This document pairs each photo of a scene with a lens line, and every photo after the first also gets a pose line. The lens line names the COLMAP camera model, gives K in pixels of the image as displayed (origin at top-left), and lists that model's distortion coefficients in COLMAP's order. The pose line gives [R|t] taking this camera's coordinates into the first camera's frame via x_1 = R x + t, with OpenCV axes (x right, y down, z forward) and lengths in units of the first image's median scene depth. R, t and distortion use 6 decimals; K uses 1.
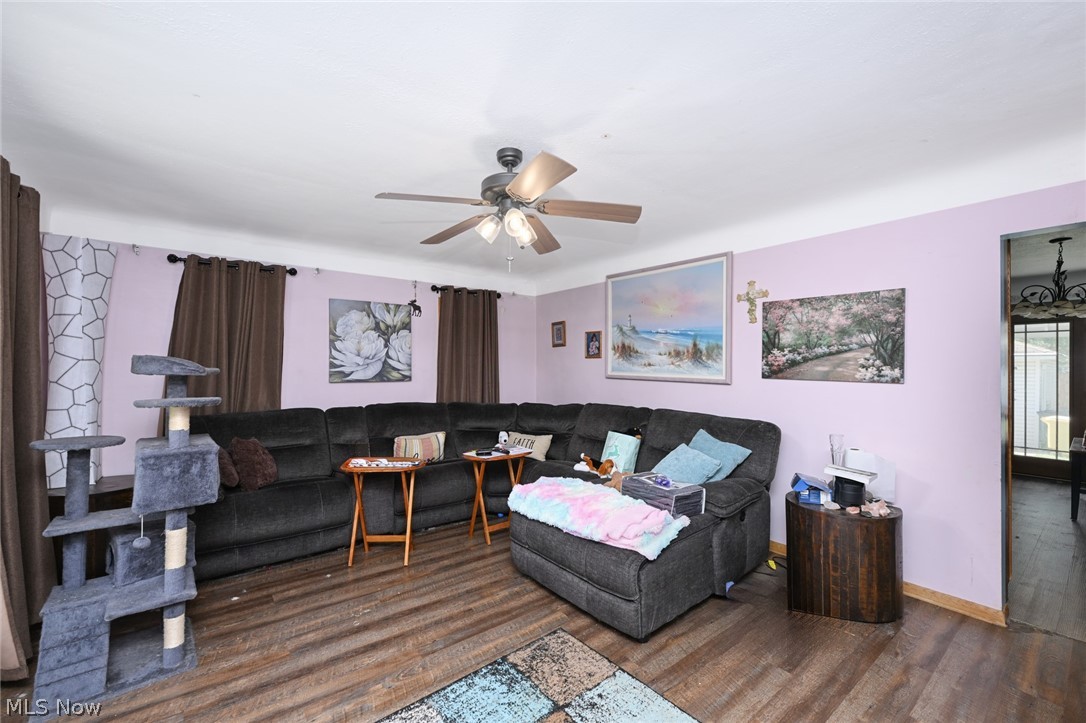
lens RADIAL K [[442.1, 0, 540.6], [0, 442.1, 362.8], [0, 0, 1]] dist [0.002332, 0.000178]
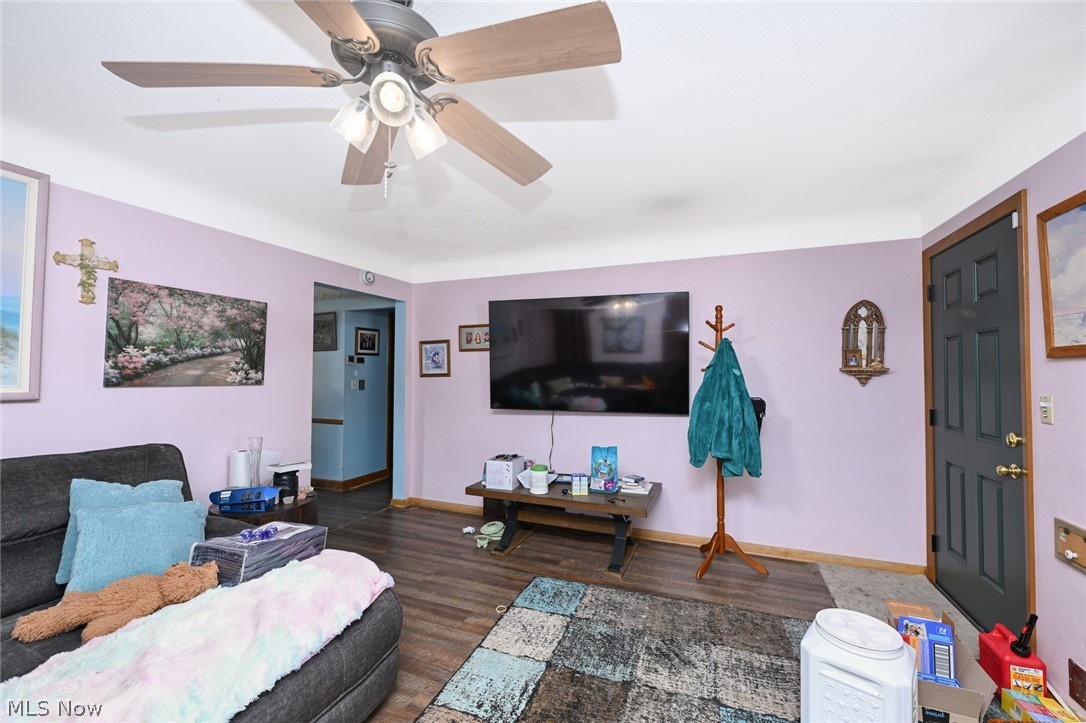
lens RADIAL K [[442.1, 0, 541.3], [0, 442.1, 359.8], [0, 0, 1]] dist [0.002332, 0.000178]
pose [[-0.500992, 0.015368, 0.865316, -0.492039], [-0.015168, 0.999533, -0.026533, 0.000956], [-0.865319, -0.026418, -0.500525, 0.855204]]
